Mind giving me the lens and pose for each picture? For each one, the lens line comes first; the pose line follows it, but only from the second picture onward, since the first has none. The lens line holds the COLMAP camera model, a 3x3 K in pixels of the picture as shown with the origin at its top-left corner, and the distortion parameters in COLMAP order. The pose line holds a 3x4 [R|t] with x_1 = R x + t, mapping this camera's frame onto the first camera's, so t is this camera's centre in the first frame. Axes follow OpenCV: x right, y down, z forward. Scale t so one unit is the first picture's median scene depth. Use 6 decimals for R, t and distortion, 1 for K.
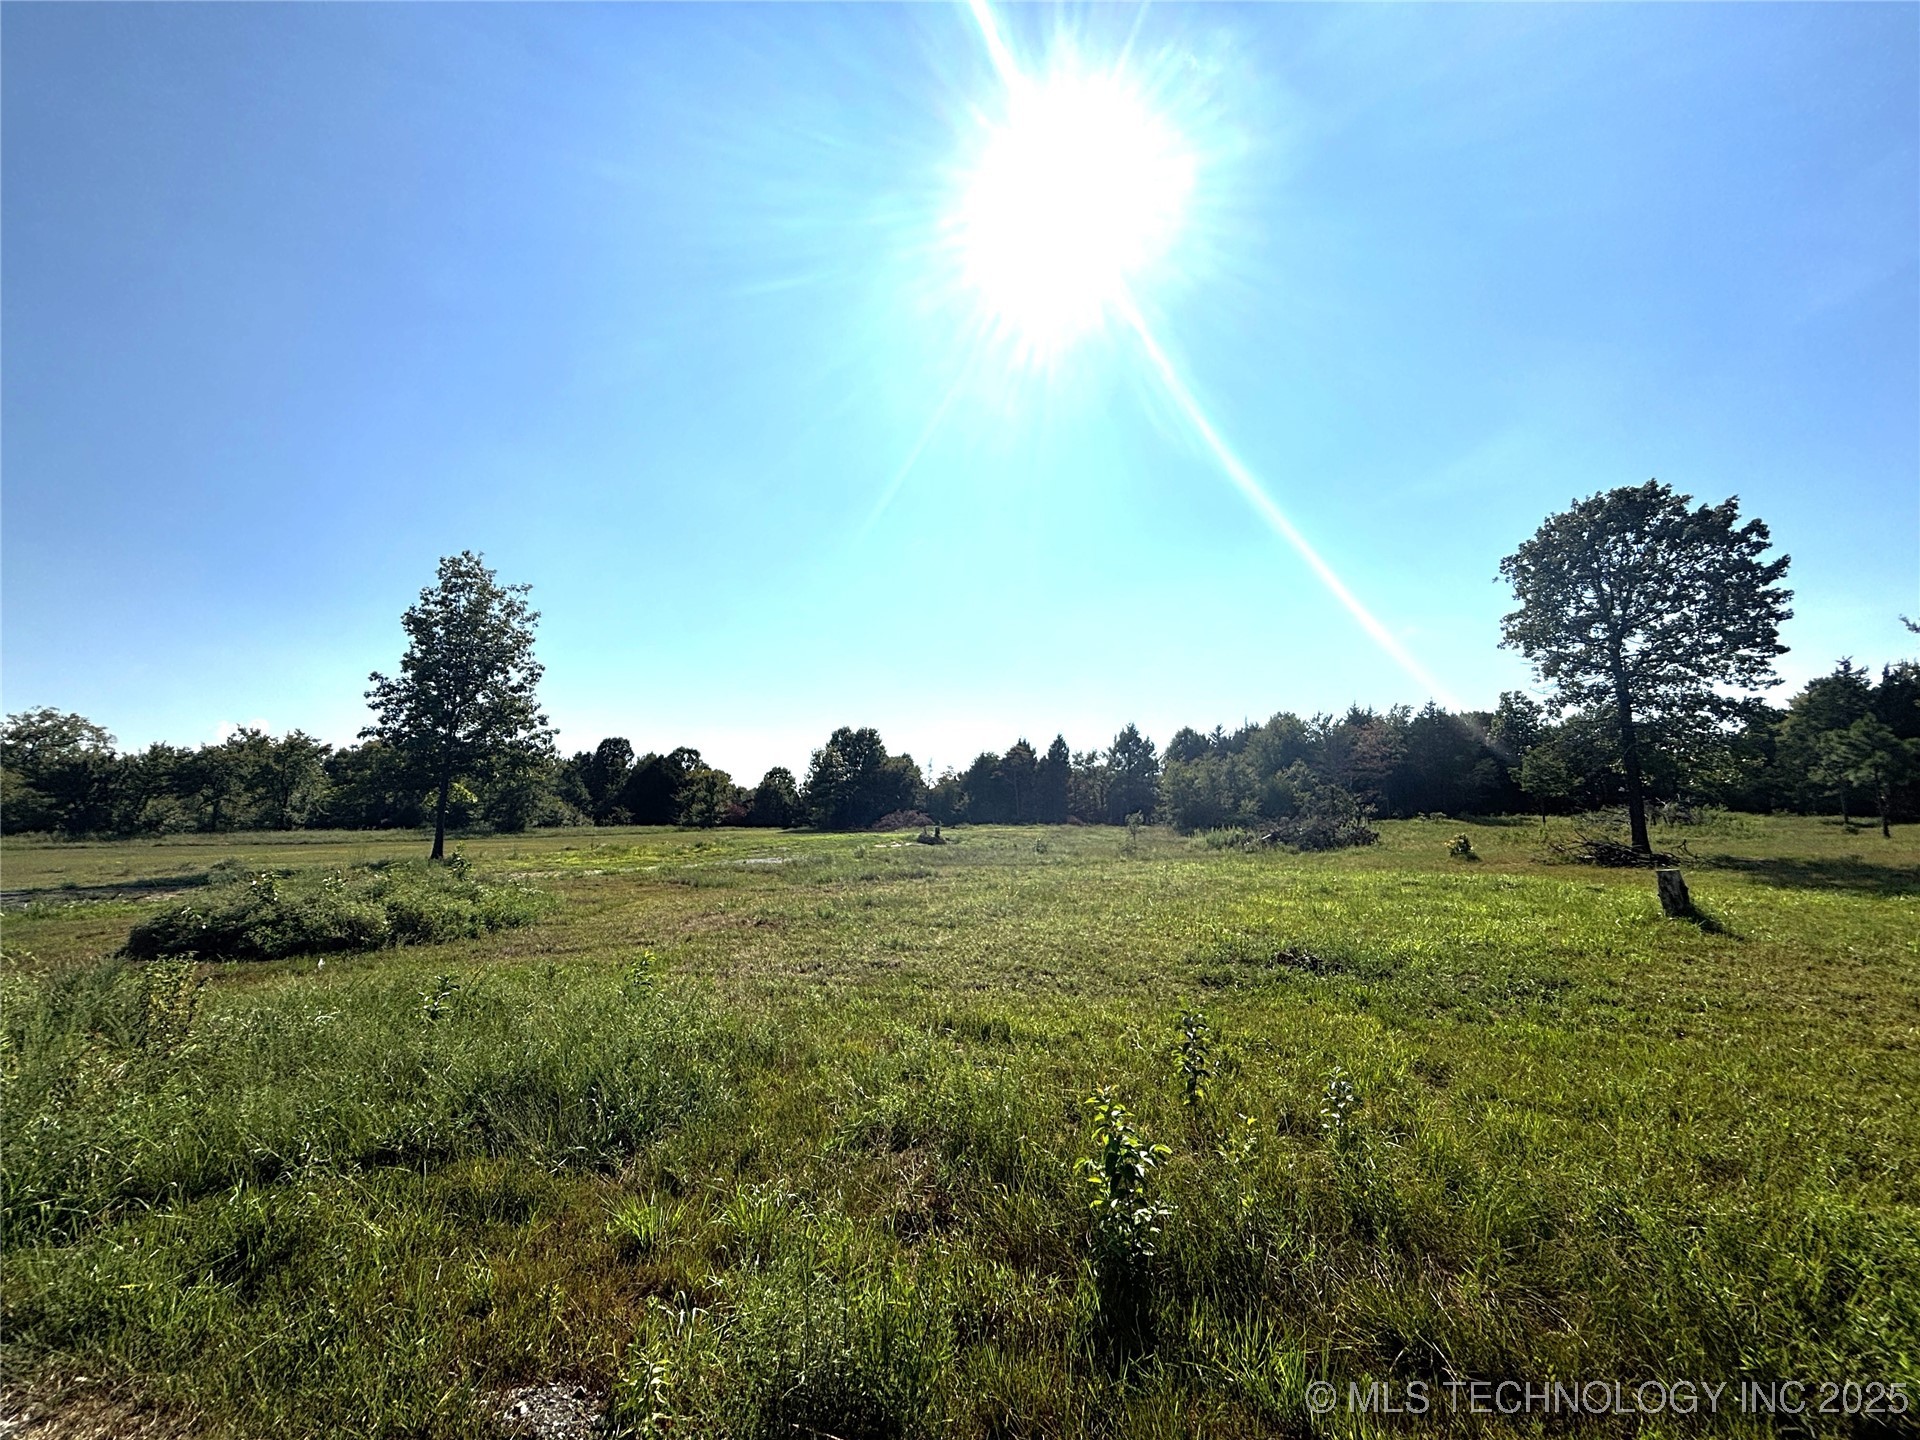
lens RADIAL K [[785.1, 0, 955.7], [0, 785.1, 718.1], [0, 0, 1]] dist [-0.013279, 0.004848]
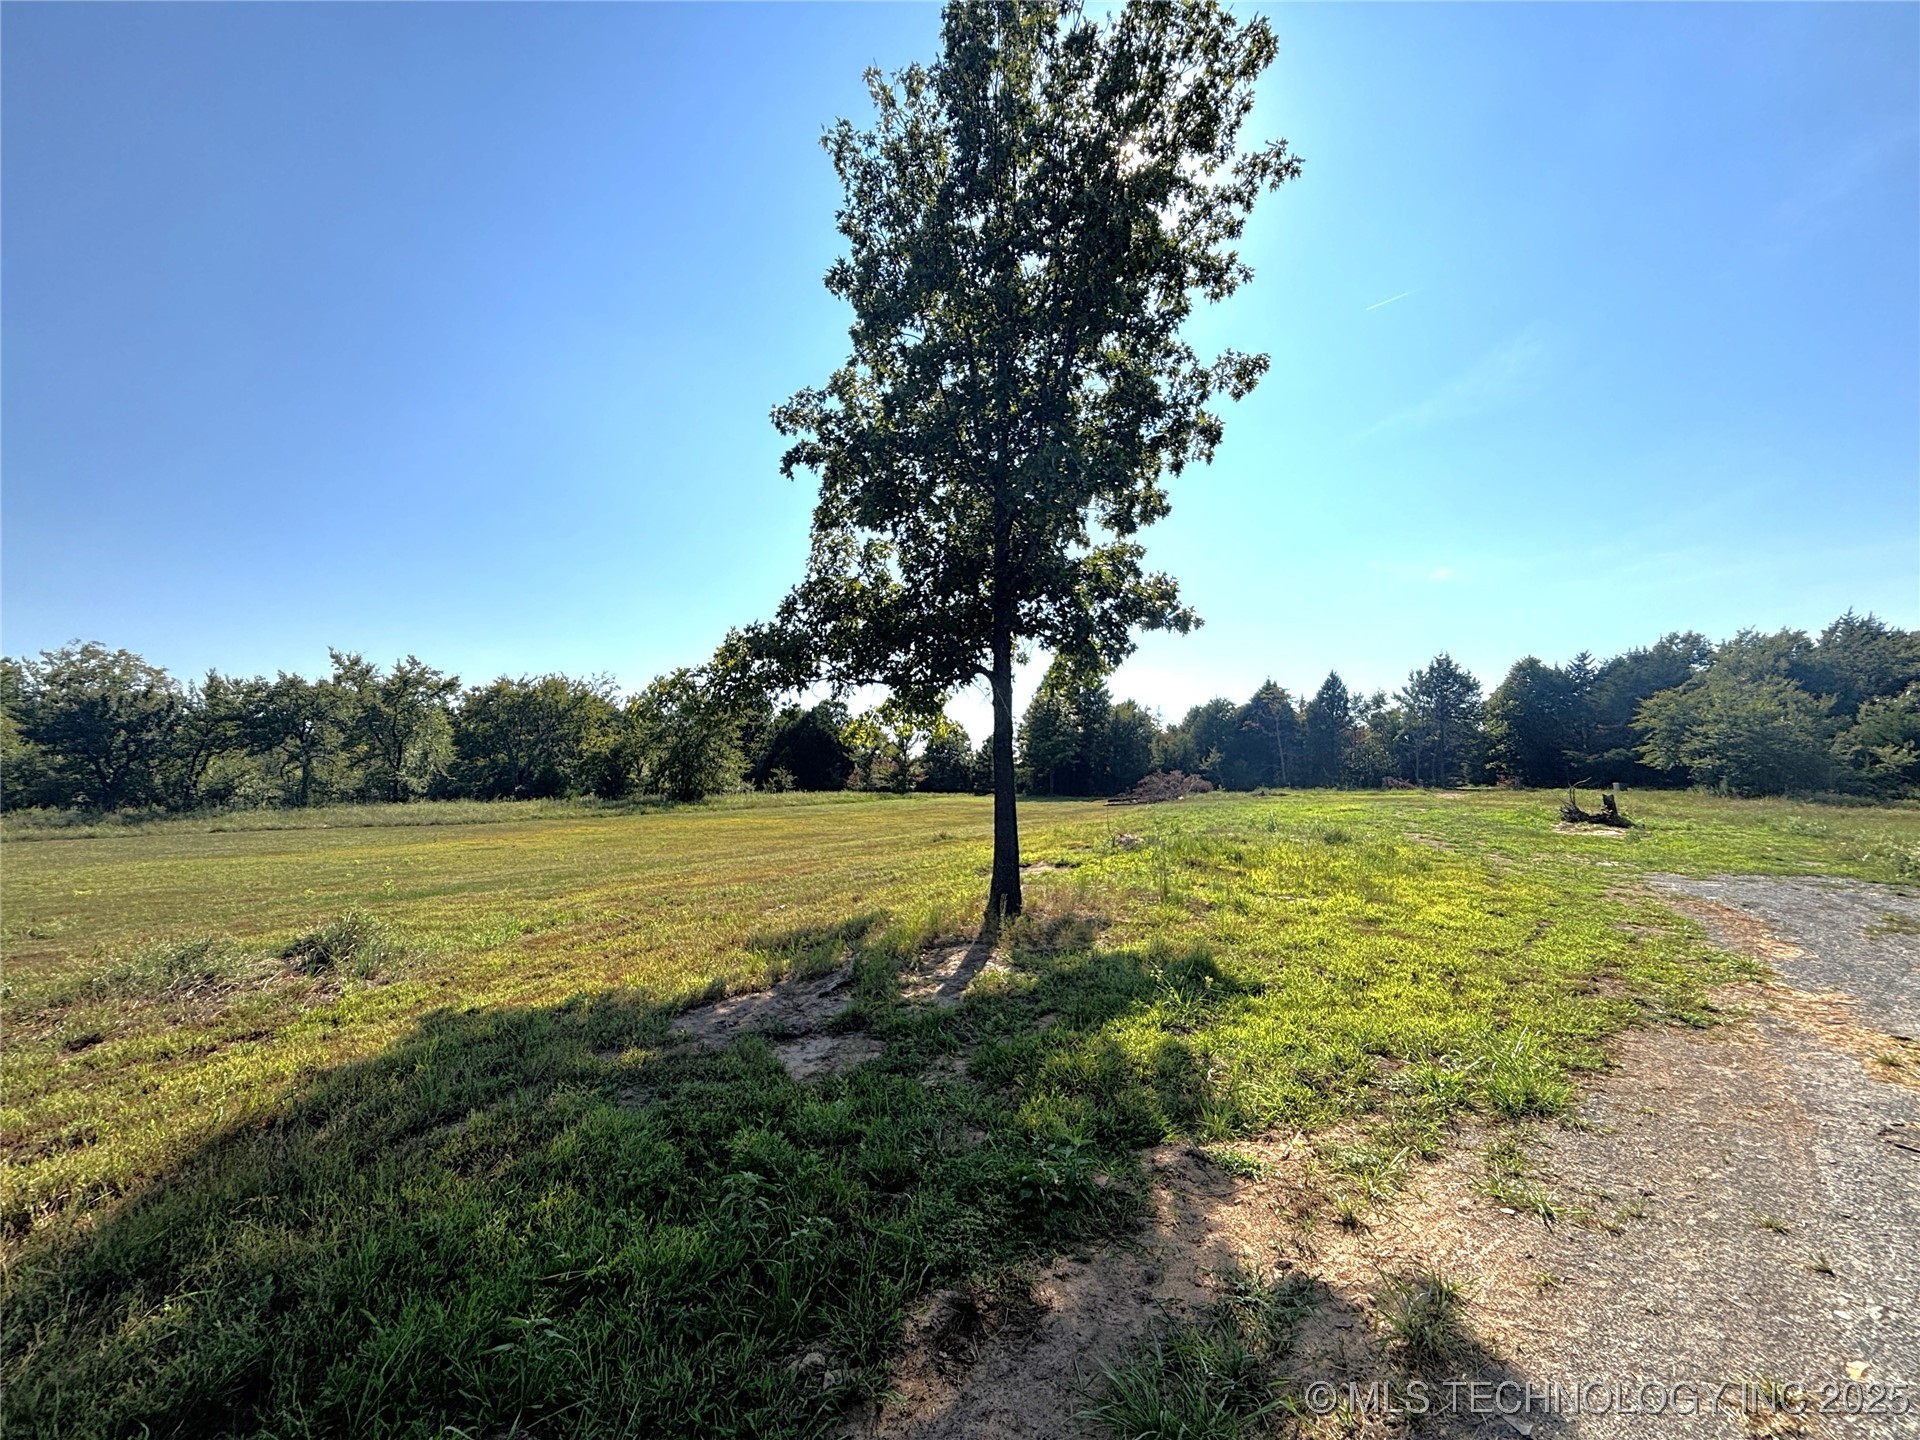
lens RADIAL K [[785.1, 0, 954.9], [0, 785.1, 723.6], [0, 0, 1]] dist [-0.013279, 0.004848]
pose [[0.997813, -0.010948, -0.065183, -0.306185], [0.014310, 0.998579, 0.051337, 0.043030], [0.064528, -0.052157, 0.996552, 0.324749]]
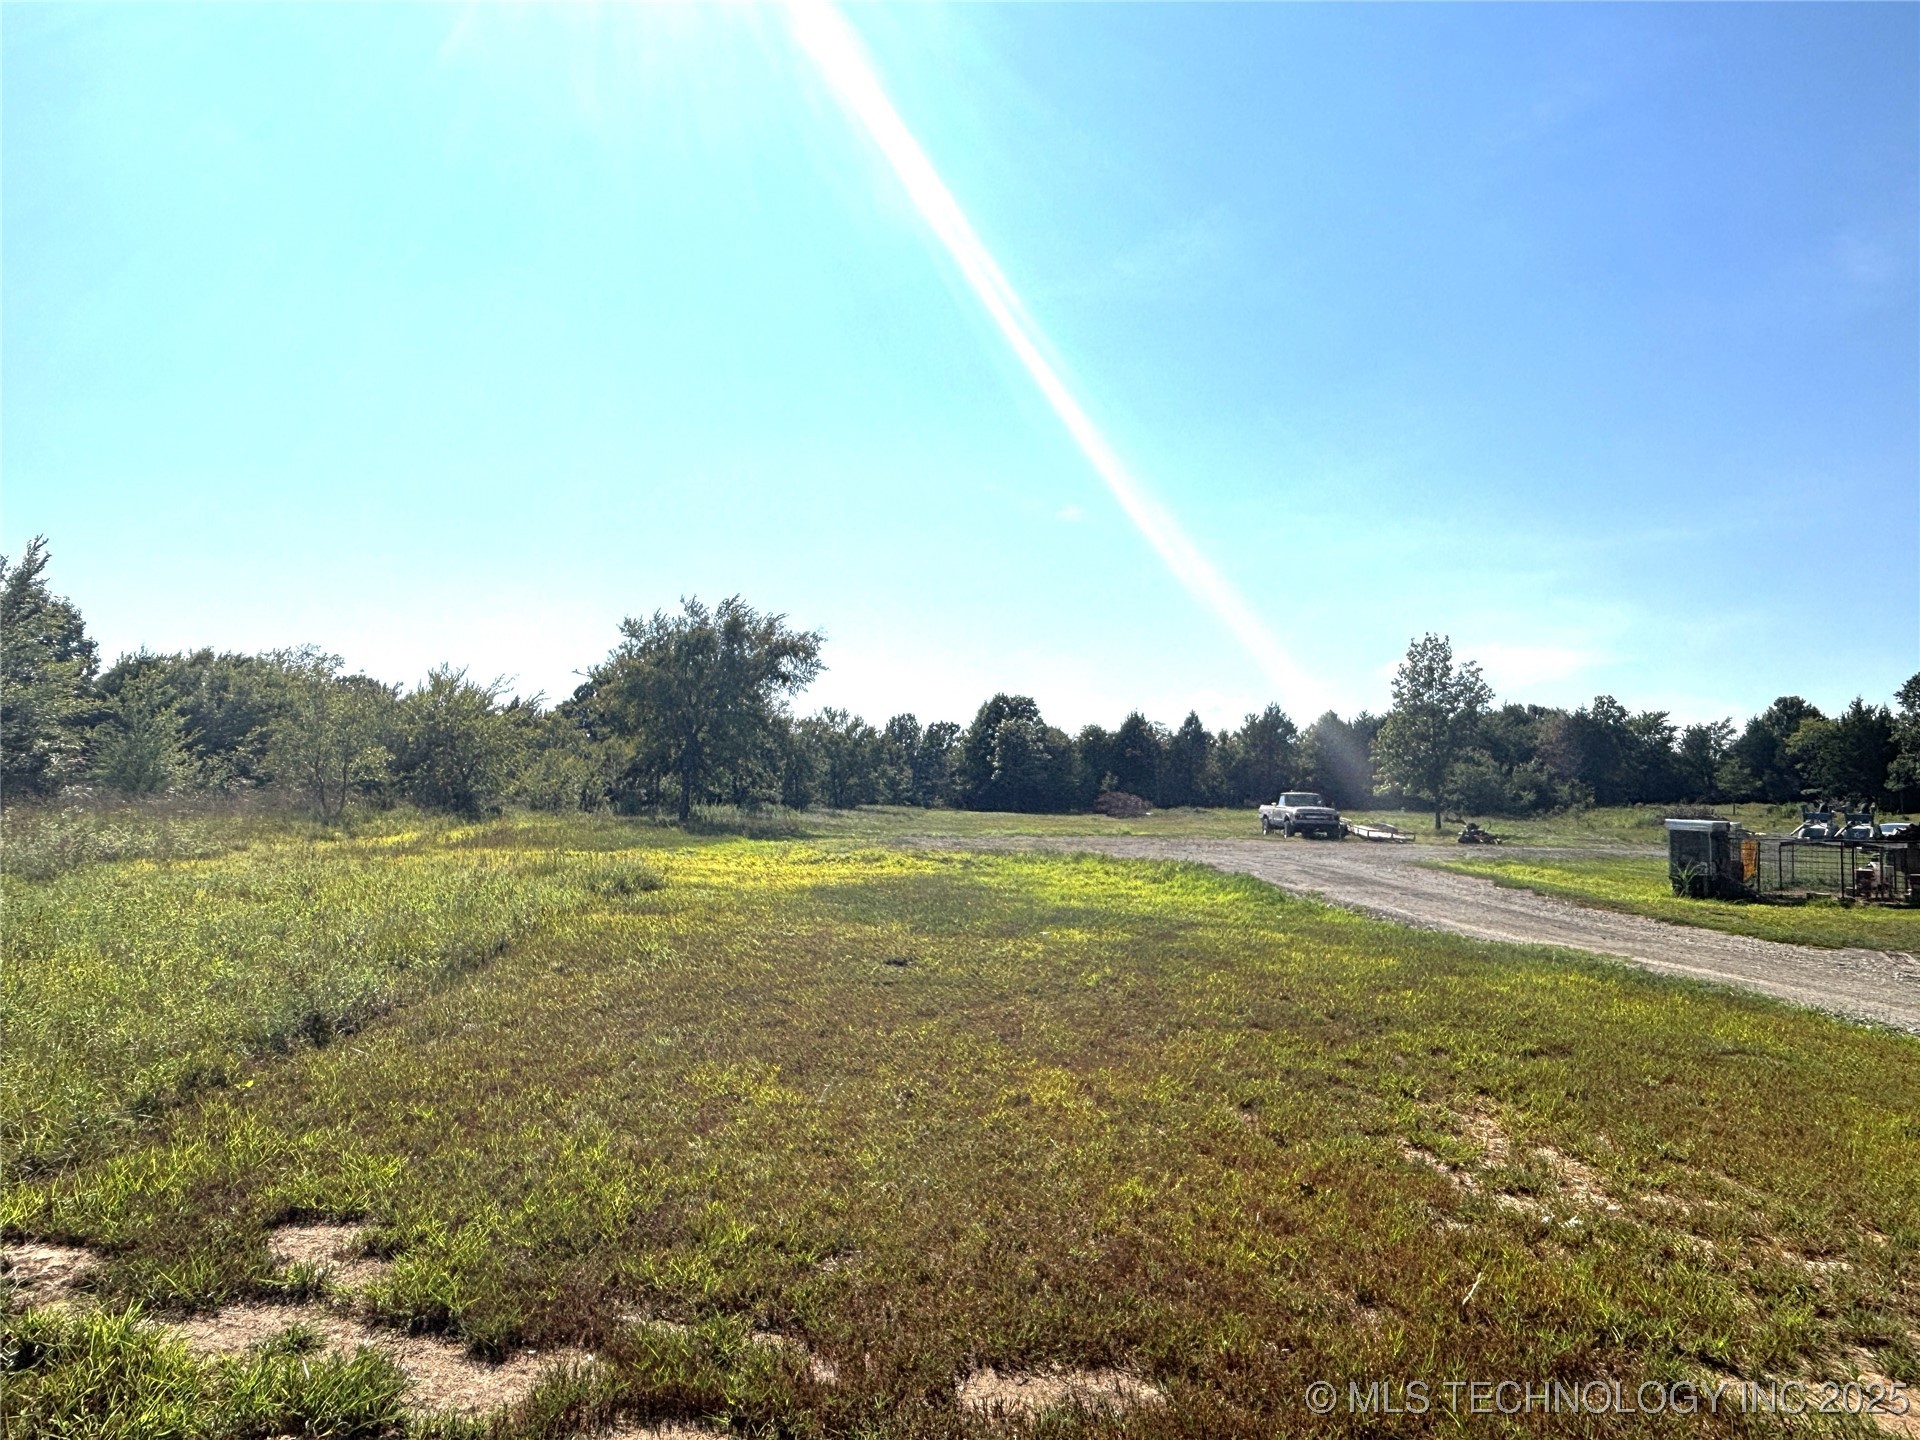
lens RADIAL K [[1357.1, 0, 954.1], [0, 1357.1, 705.4], [0, 0, 1]] dist [0.007561, 0.000153]
pose [[0.905646, 0.040662, 0.422081, -1.279708], [-0.066383, 0.996714, 0.046415, -0.064966], [-0.418807, -0.070055, 0.905369, -0.520938]]
